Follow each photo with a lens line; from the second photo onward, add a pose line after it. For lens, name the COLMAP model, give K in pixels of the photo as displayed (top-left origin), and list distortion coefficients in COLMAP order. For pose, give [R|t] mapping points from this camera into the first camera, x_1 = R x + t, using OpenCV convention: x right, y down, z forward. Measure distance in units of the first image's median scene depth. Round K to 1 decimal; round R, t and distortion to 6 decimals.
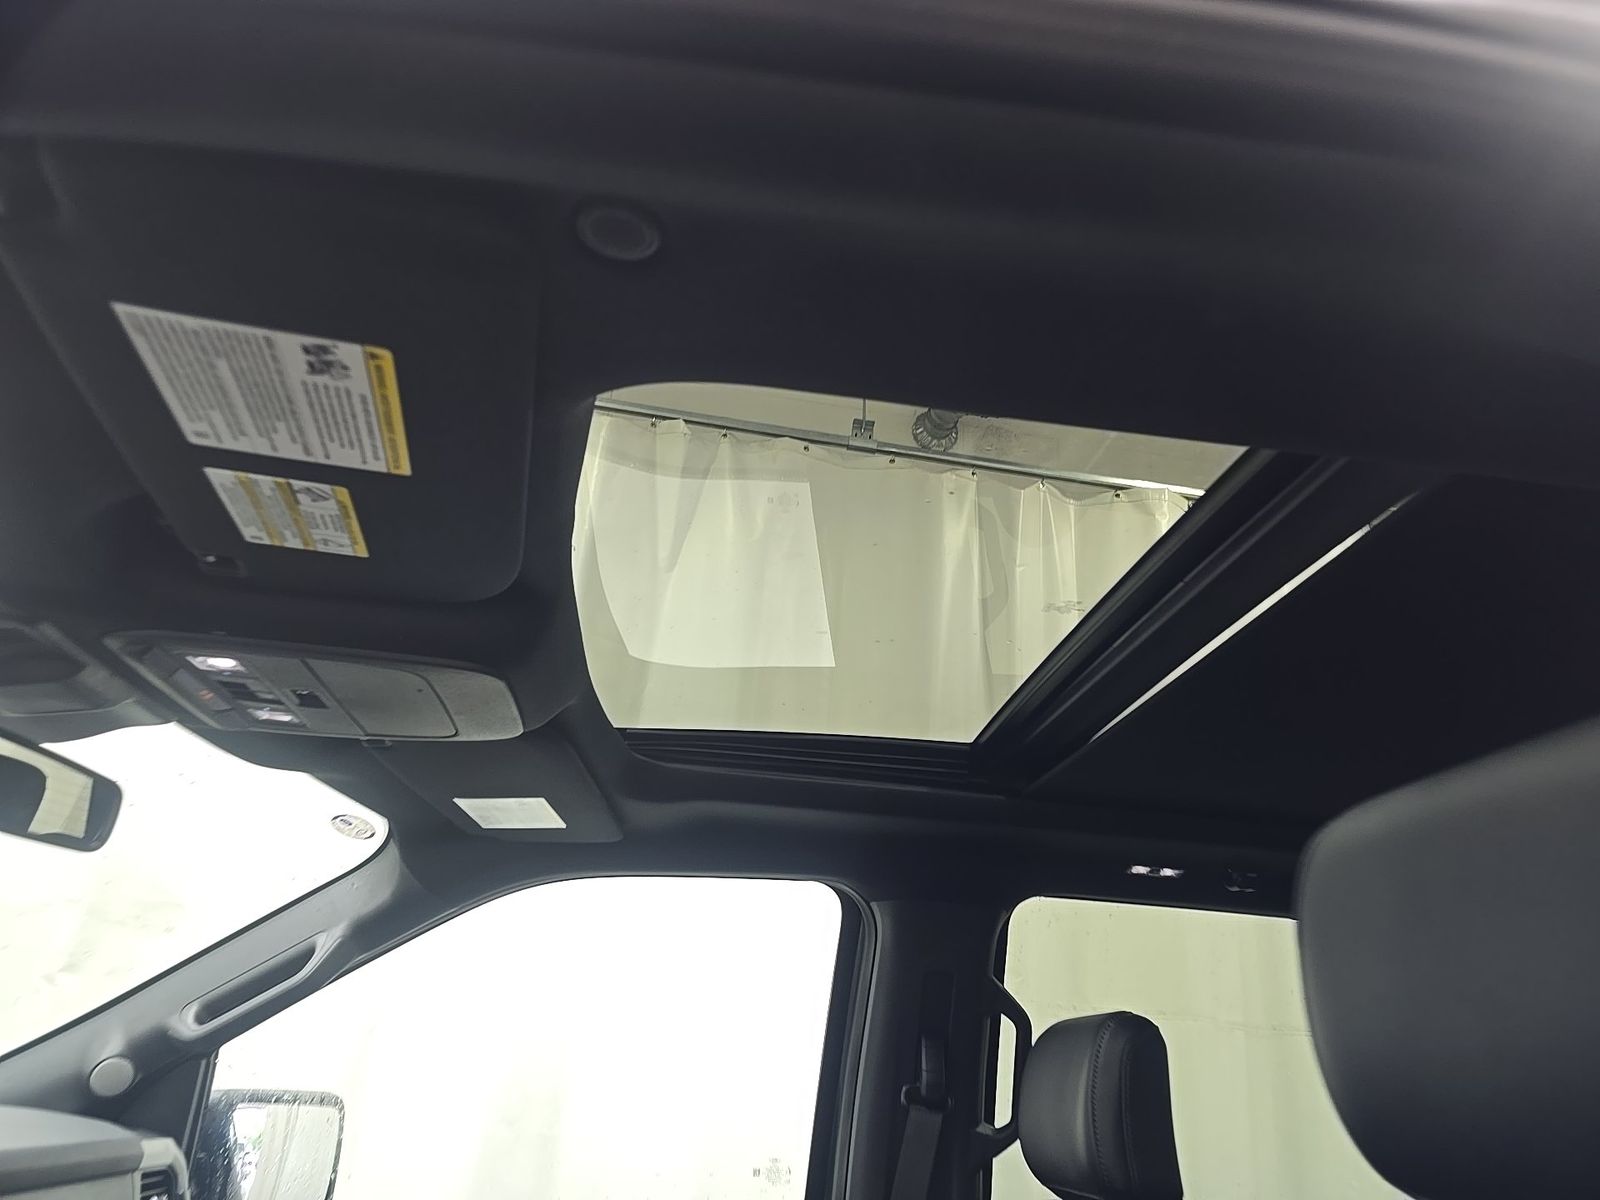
lens RADIAL K [[1085.7, 0, 831.4], [0, 1085.7, 600.1], [0, 0, 1]] dist [0.012558, -0.000330]
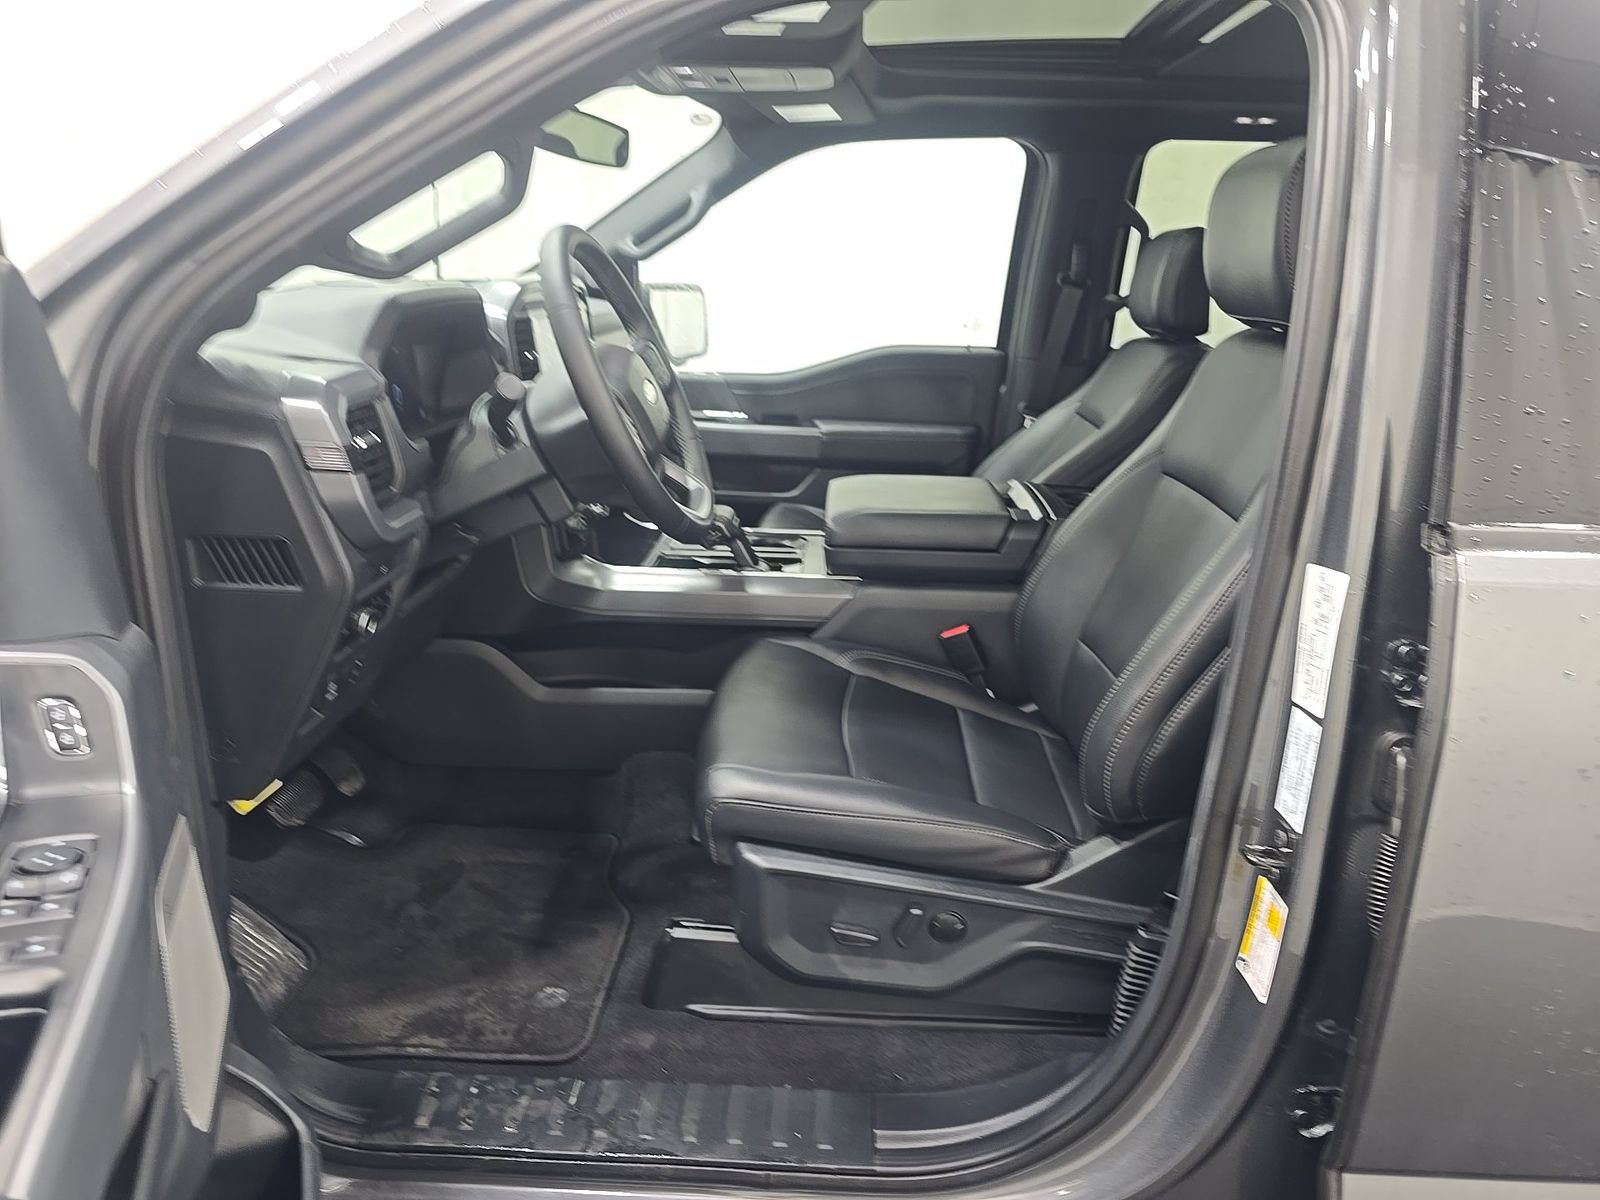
lens RADIAL K [[1085.7, 0, 831.4], [0, 1085.7, 600.1], [0, 0, 1]] dist [0.012558, -0.000330]
pose [[0.987484, 0.025268, -0.155681, -0.004058], [0.083414, 0.754063, 0.651483, -0.257620], [0.133855, -0.656316, 0.742518, -0.539693]]
